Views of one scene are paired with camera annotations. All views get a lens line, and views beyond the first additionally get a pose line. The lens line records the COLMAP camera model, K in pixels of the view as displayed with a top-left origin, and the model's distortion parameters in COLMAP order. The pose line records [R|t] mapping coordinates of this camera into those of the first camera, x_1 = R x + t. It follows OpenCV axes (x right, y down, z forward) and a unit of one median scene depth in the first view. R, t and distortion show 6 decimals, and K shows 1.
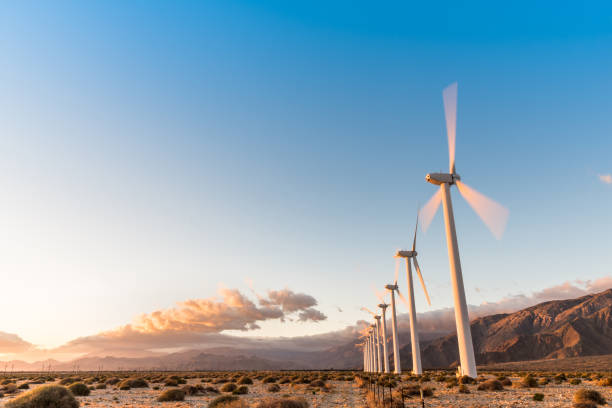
lens RADIAL K [[573.2, 0, 262.5], [0, 573.2, 179.1], [0, 0, 1]] dist [0.023362, 0.012389]
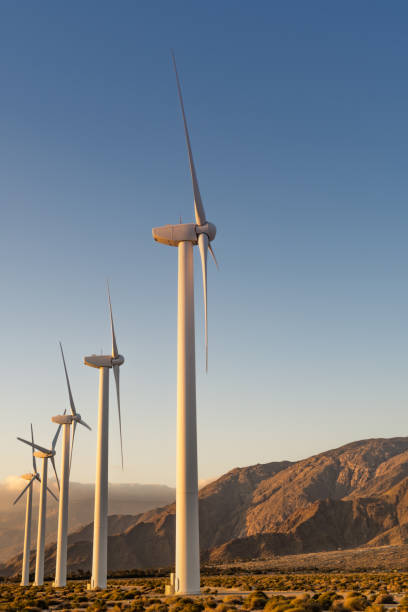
lens RADIAL K [[856.9, 0, 203.4], [0, 856.9, 306.9], [0, 0, 1]] dist [0.074552, 0.071696]
pose [[0.908643, 0.111139, 0.402513, 0.031073], [-0.114639, 0.993287, -0.015470, 0.117263], [-0.401530, -0.032087, 0.915284, 0.334279]]
